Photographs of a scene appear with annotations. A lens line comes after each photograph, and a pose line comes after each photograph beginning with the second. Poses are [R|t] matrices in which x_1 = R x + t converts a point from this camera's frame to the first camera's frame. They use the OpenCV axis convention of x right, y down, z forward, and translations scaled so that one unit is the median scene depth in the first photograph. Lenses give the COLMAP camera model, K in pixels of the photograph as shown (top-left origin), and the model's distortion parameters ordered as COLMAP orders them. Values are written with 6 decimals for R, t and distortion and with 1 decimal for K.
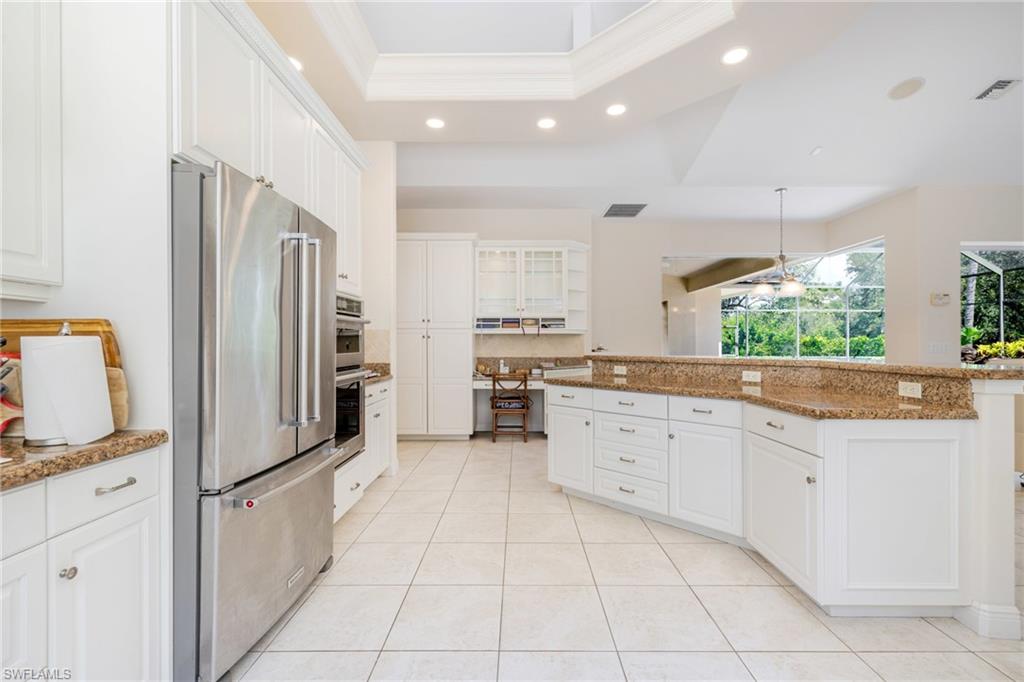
lens RADIAL K [[439.1, 0, 507.1], [0, 439.1, 344.4], [0, 0, 1]] dist [0.005086, -0.000952]
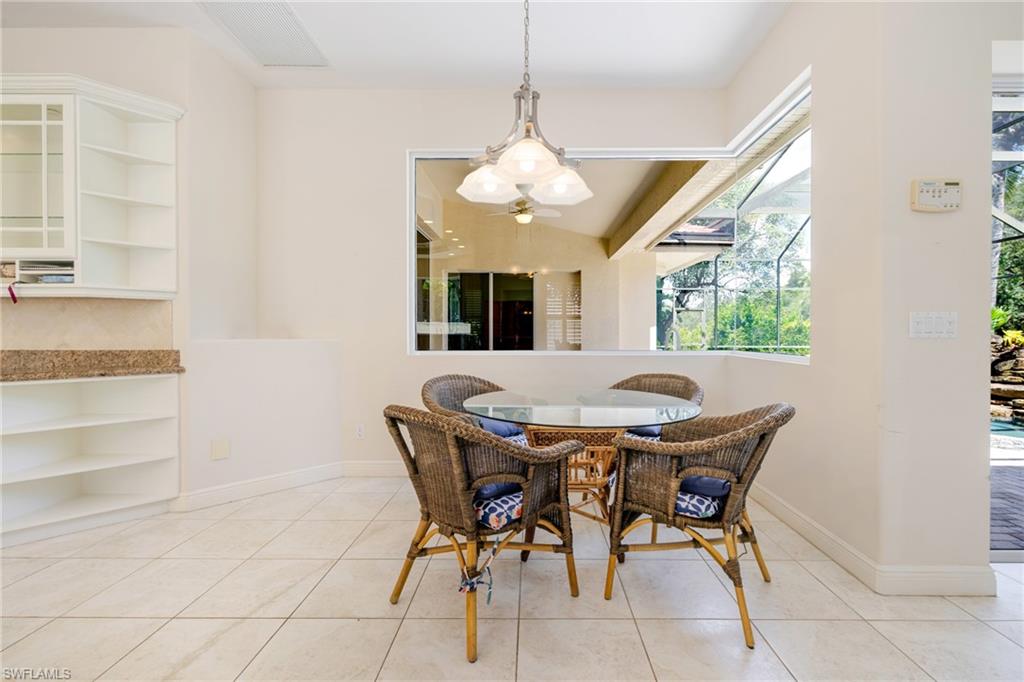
lens RADIAL K [[439.1, 0, 530.4], [0, 439.1, 332.8], [0, 0, 1]] dist [0.005086, -0.000952]
pose [[0.999995, 0.001093, 0.003036, 0.285127], [-0.001093, 0.999999, -0.000166, 0.005457], [-0.003036, 0.000163, 0.999995, 0.276655]]
